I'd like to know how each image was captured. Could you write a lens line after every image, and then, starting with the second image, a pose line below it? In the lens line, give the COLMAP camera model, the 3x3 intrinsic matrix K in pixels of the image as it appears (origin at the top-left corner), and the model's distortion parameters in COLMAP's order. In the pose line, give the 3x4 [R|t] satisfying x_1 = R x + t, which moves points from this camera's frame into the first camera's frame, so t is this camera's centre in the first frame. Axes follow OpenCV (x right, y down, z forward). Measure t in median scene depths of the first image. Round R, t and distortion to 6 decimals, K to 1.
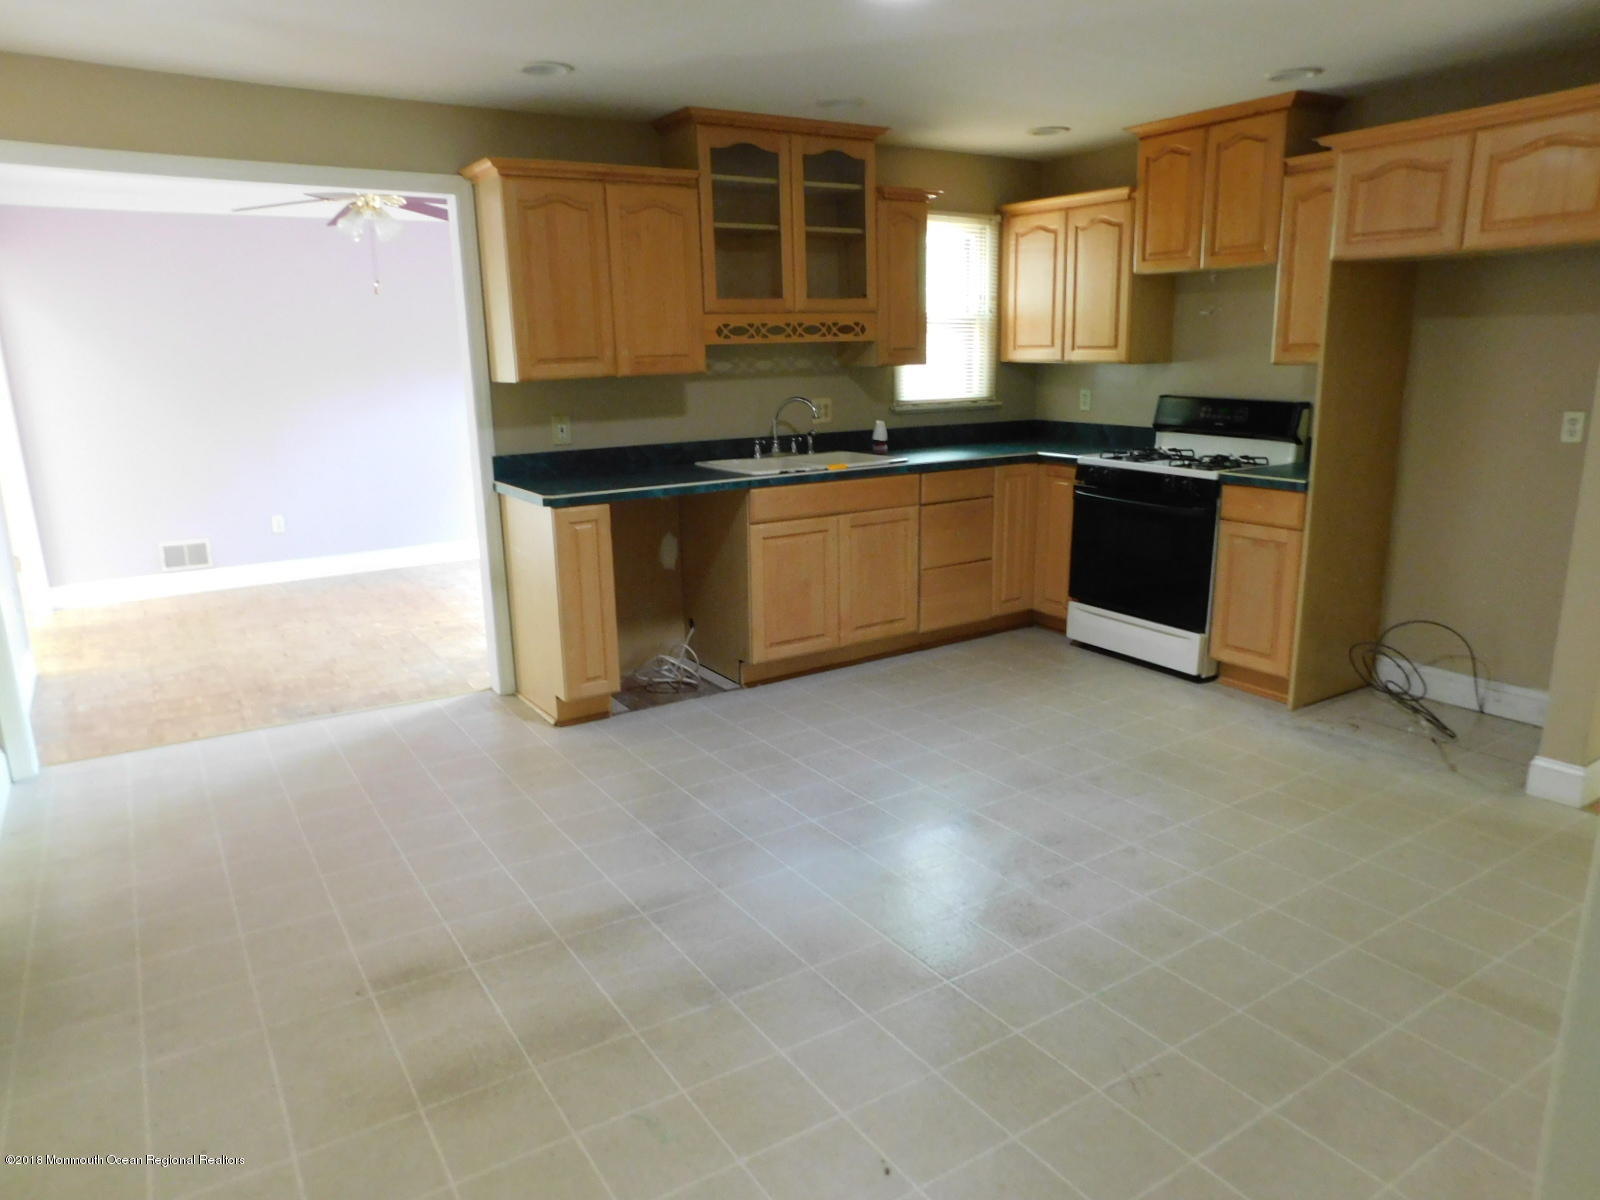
lens RADIAL K [[1052.1, 0, 789.3], [0, 1052.1, 609.1], [0, 0, 1]] dist [-0.035978, 0.008841]
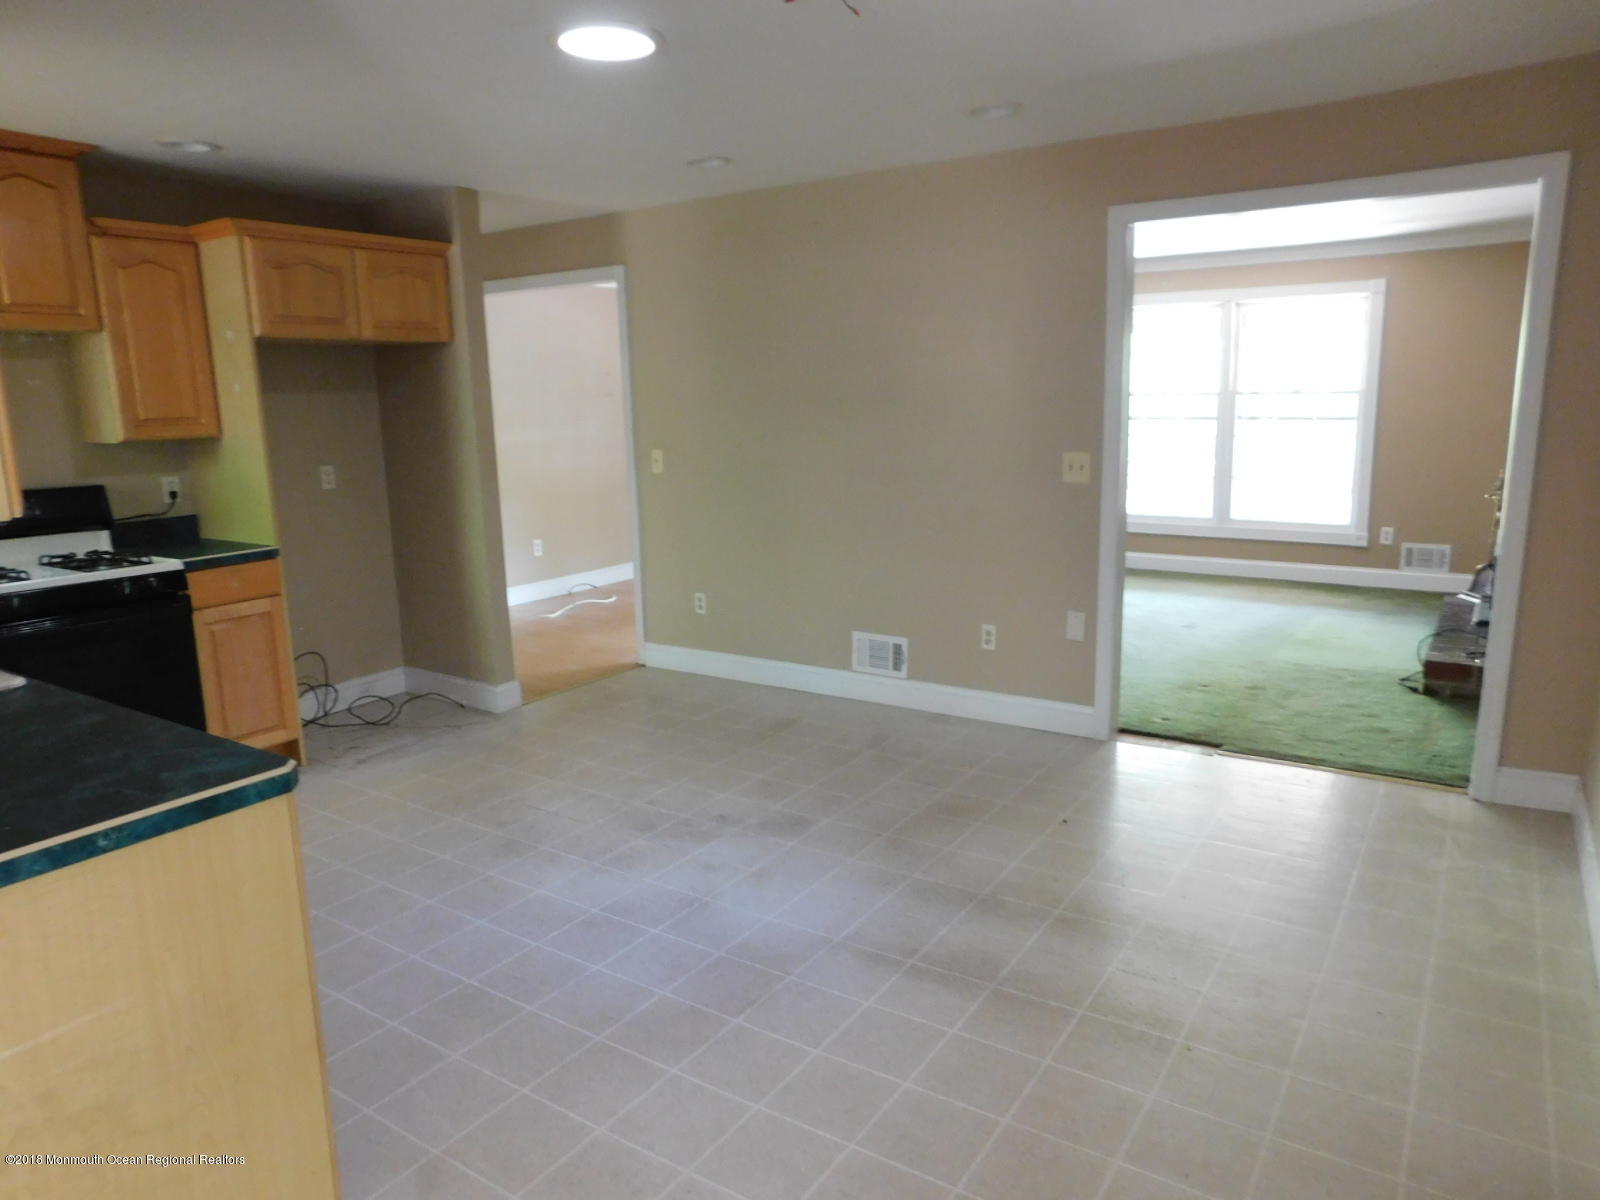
lens RADIAL K [[1052.1, 0, 791.1], [0, 1052.1, 597.7], [0, 0, 1]] dist [-0.035978, 0.008841]
pose [[-0.390112, -0.149734, 0.908511, -0.677266], [0.245379, 0.934101, 0.259317, -0.227778], [-0.887469, 0.324093, -0.327663, 0.941279]]
